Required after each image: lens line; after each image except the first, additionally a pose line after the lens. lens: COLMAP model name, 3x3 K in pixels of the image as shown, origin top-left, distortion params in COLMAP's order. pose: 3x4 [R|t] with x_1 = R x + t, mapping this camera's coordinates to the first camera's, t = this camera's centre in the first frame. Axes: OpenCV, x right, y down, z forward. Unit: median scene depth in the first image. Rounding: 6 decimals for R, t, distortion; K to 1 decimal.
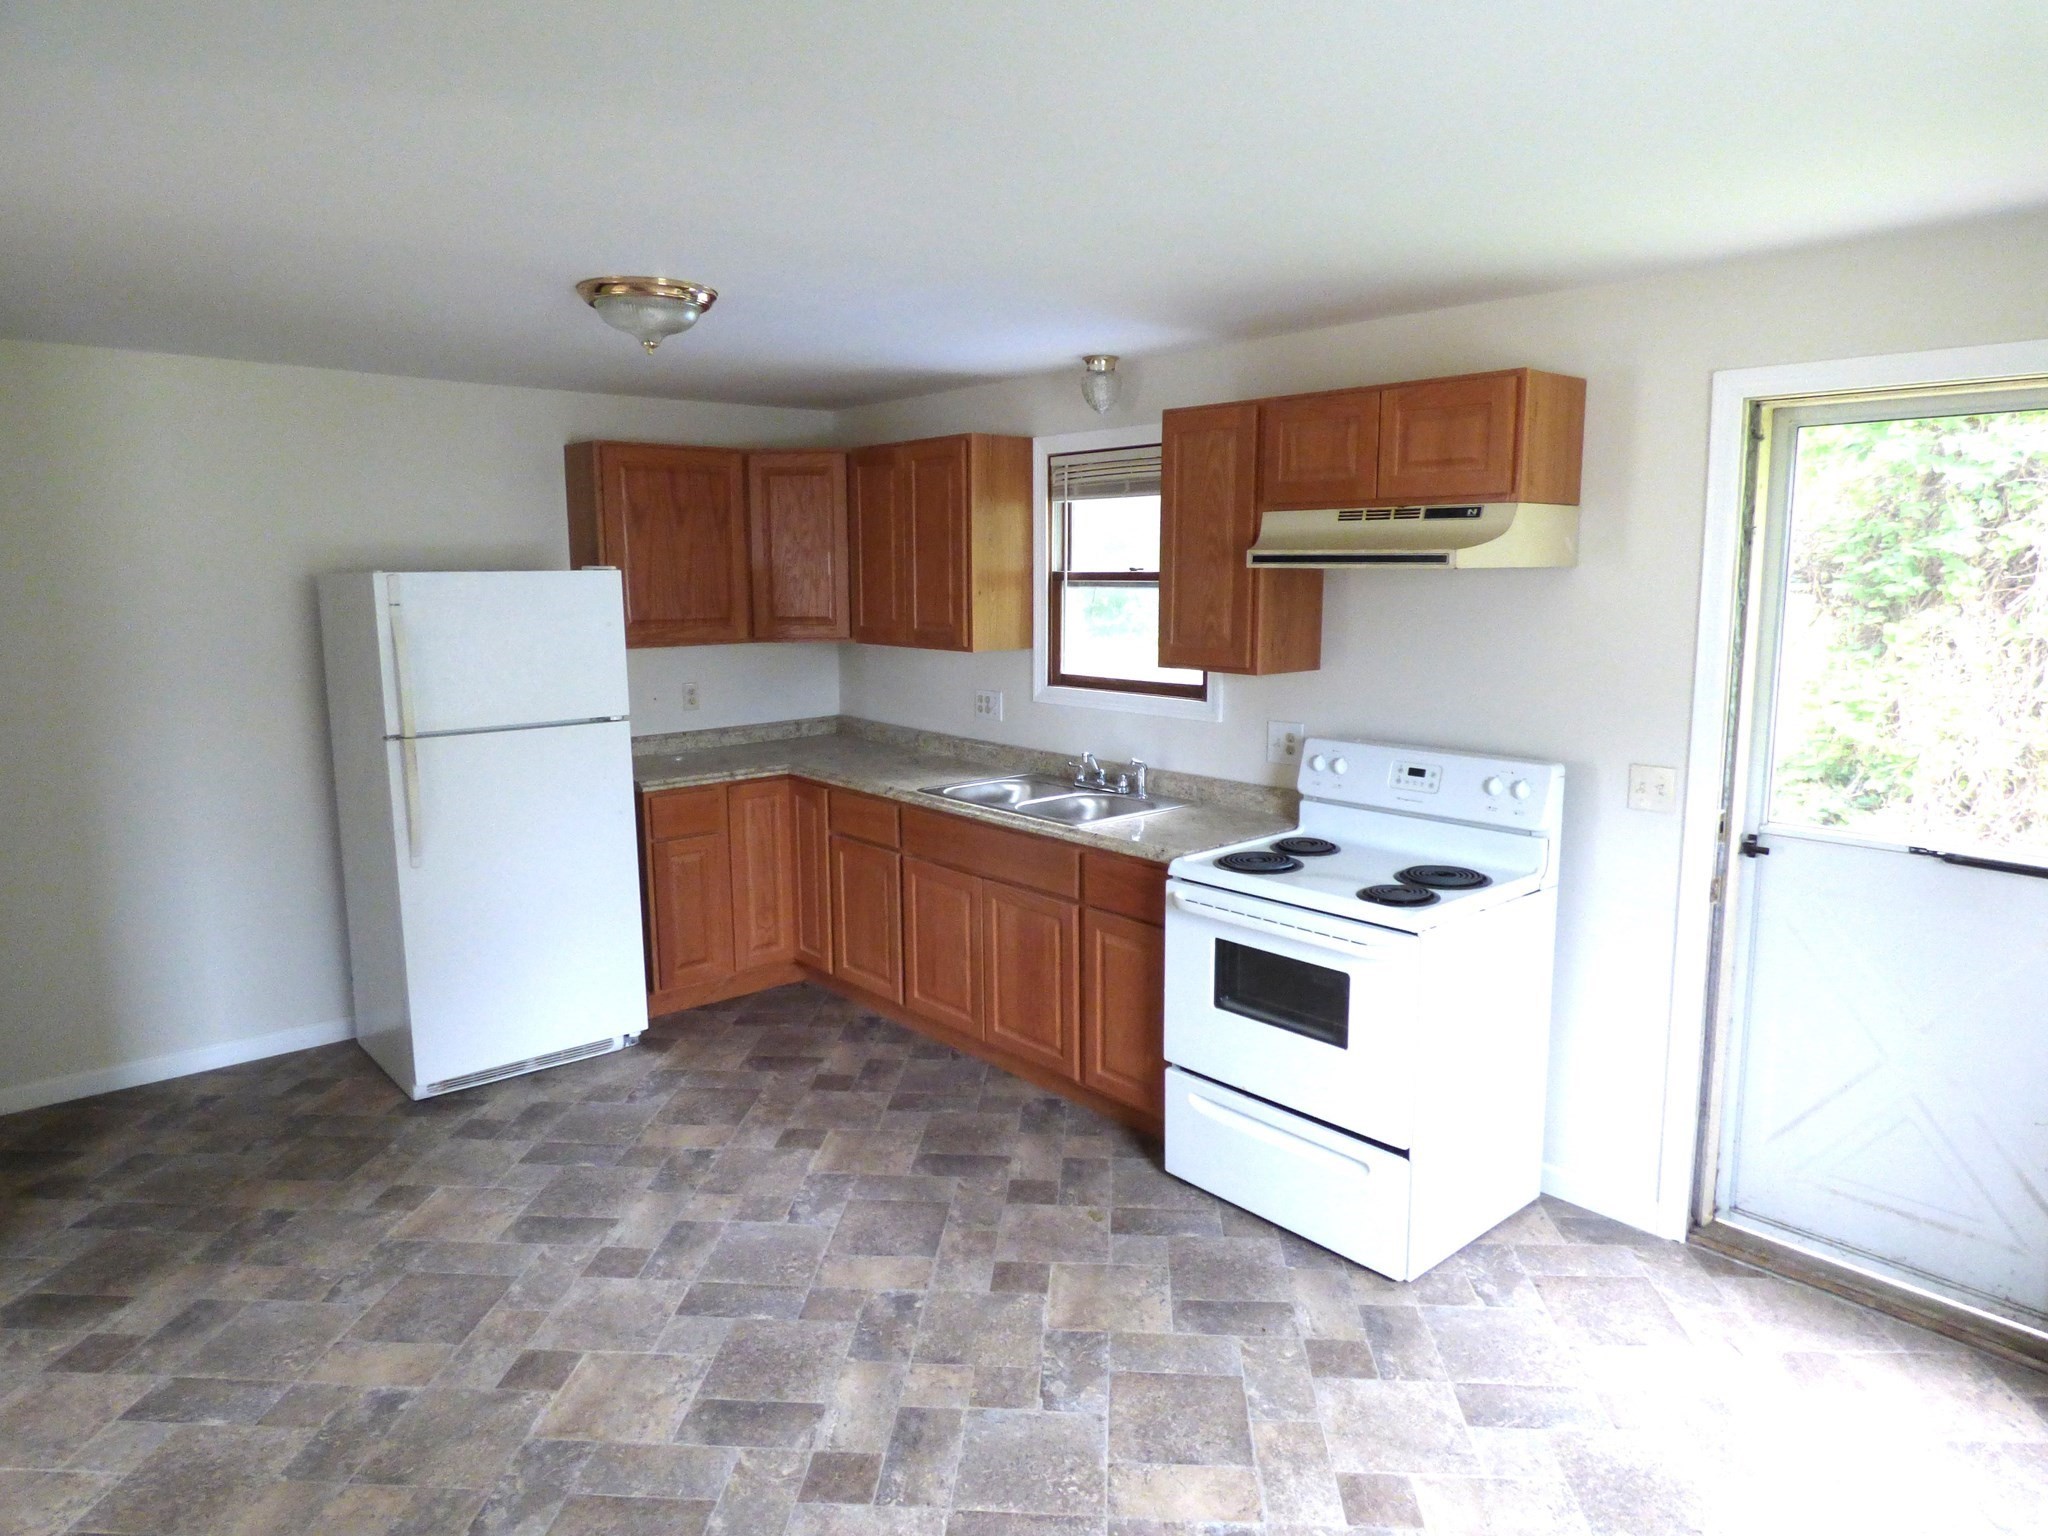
lens RADIAL K [[1300.4, 0, 1070.8], [0, 1300.4, 764.0], [0, 0, 1]] dist [-0.010883, 0.015232]
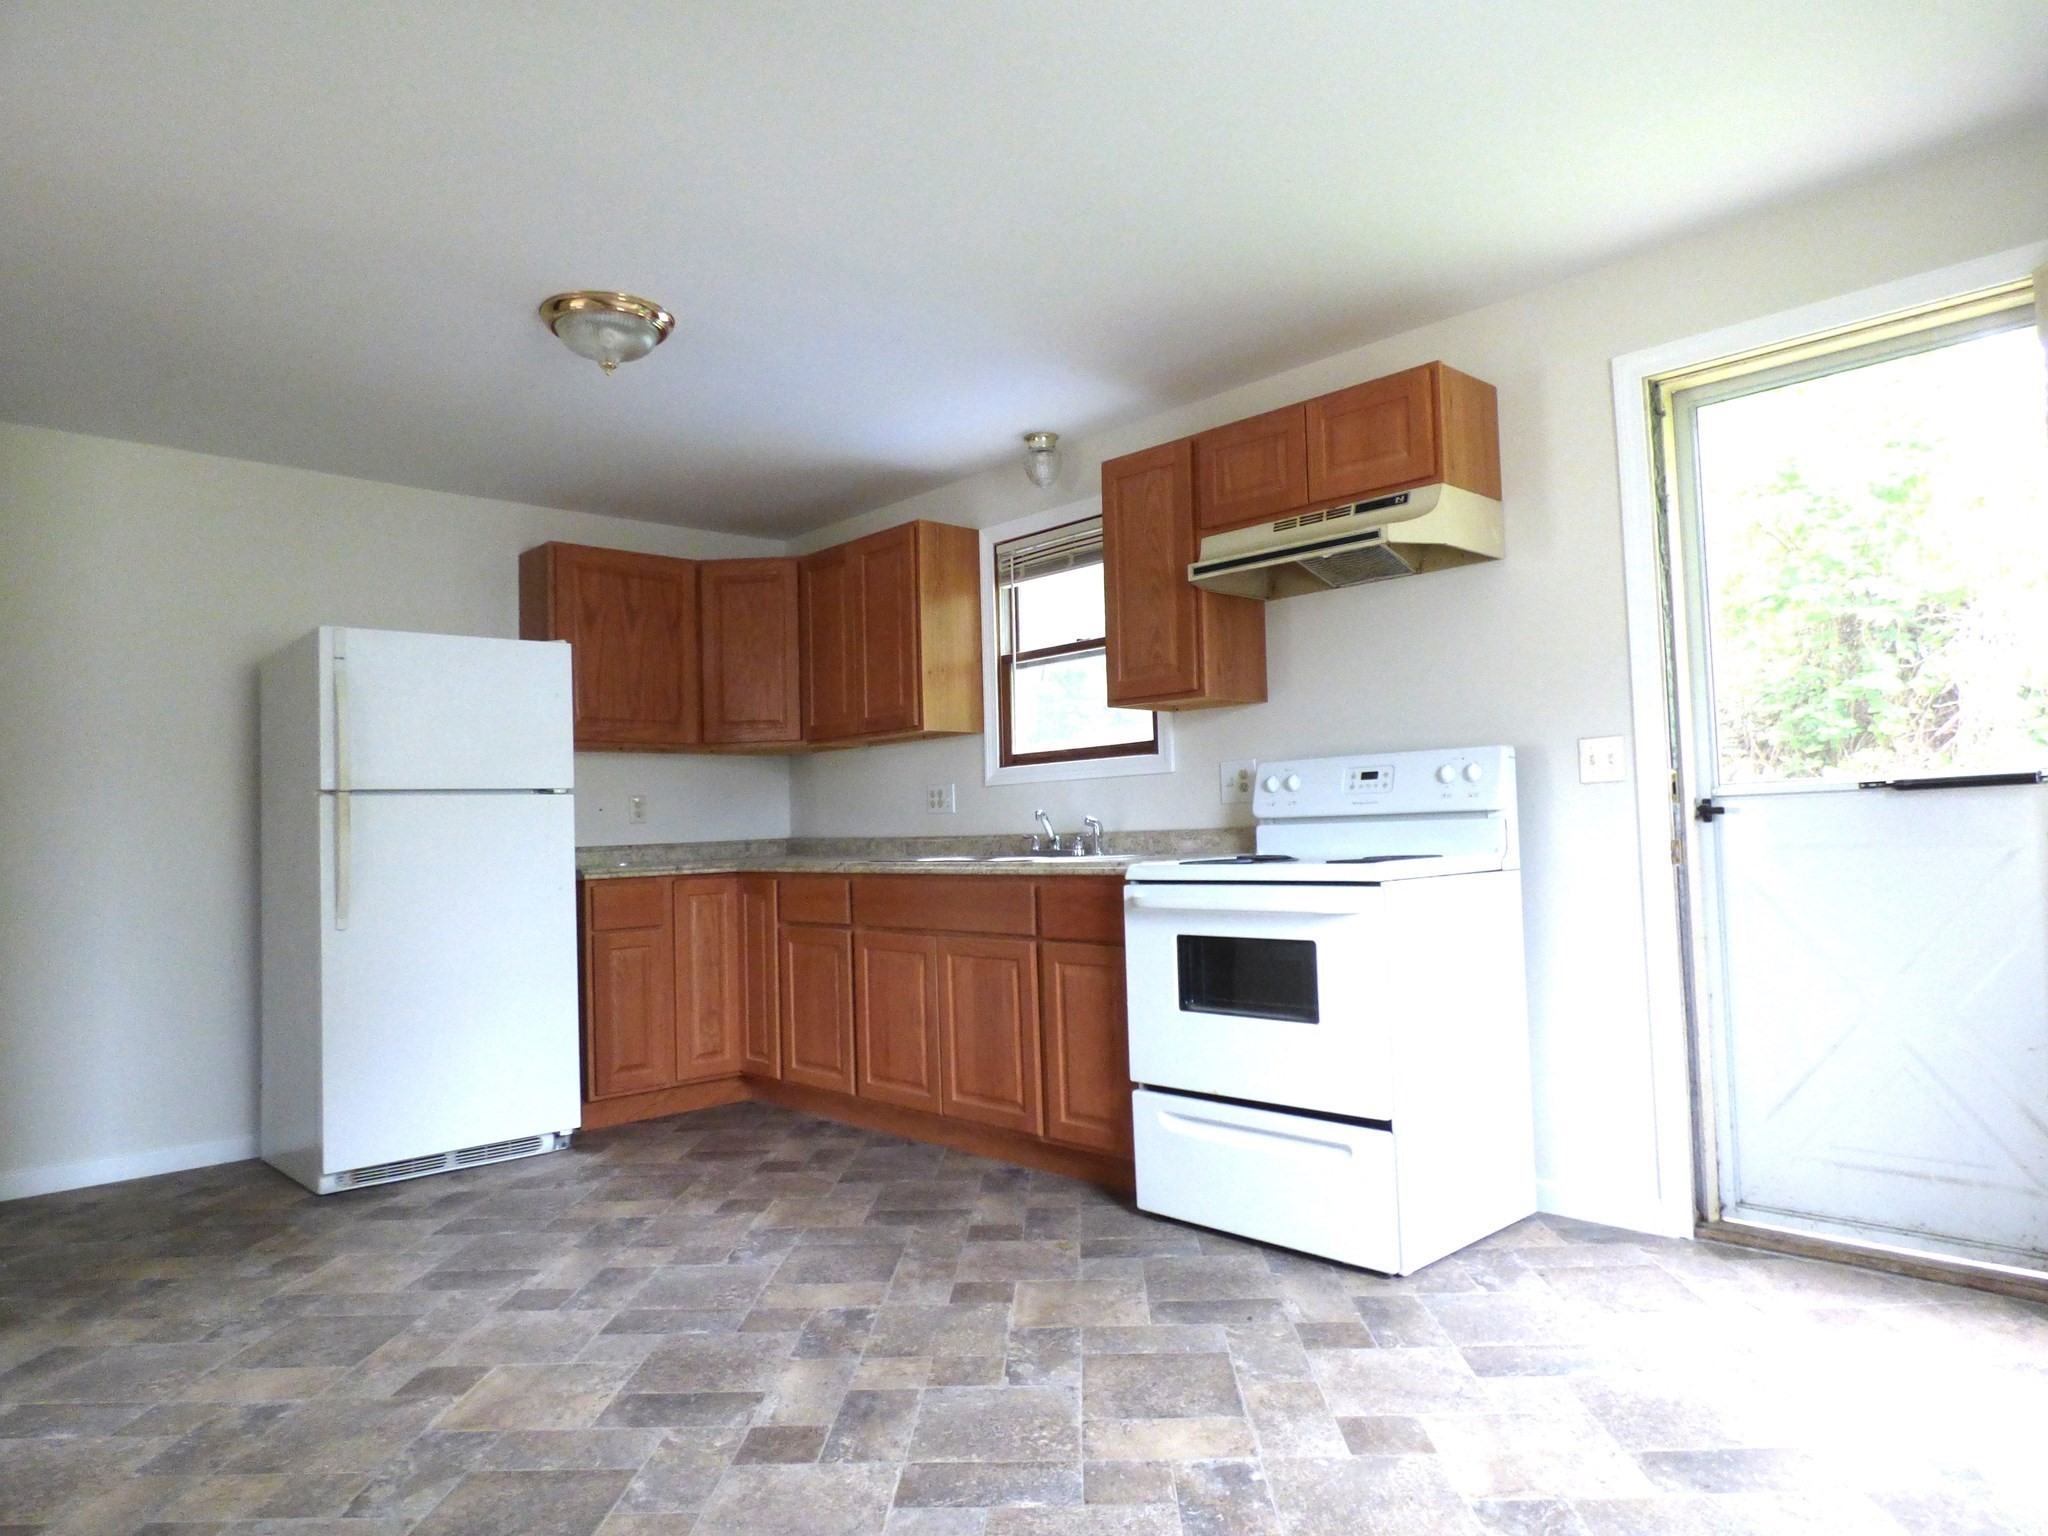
lens RADIAL K [[1313.8, 0, 1071.3], [0, 1313.8, 768.0], [0, 0, 1]] dist [-0.002881, 0.005348]
pose [[0.998914, -0.030658, 0.035089, 0.002288], [0.037014, 0.979526, -0.197888, 0.200772], [-0.028304, 0.198972, 0.979596, 0.017494]]
